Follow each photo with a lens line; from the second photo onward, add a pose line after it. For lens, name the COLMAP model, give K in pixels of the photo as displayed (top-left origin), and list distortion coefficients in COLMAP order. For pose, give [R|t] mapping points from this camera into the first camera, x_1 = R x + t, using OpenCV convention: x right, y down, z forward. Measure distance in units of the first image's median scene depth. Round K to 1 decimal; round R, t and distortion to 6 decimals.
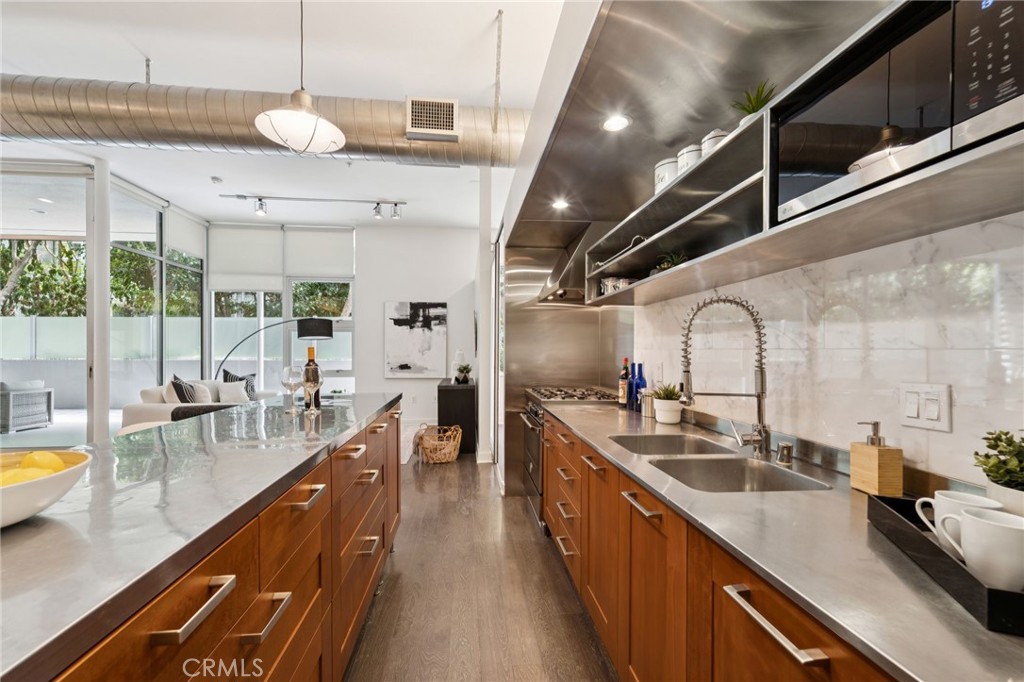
lens RADIAL K [[417.4, 0, 509.9], [0, 417.4, 348.8], [0, 0, 1]] dist [0.008119, -0.004096]
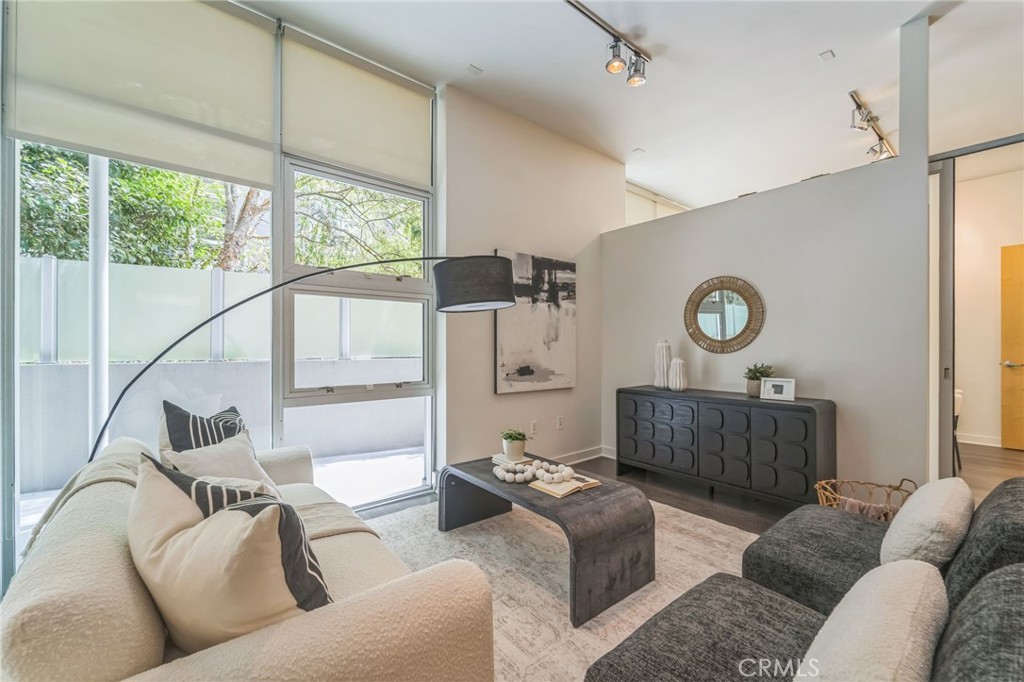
lens RADIAL K [[417.4, 0, 512.0], [0, 417.4, 341.4], [0, 0, 1]] dist [0.008119, -0.004096]
pose [[0.835906, 0.003360, 0.548863, -0.568133], [-0.003461, 0.999994, -0.000850, 0.004541], [-0.548862, -0.001189, 0.835912, 0.543440]]
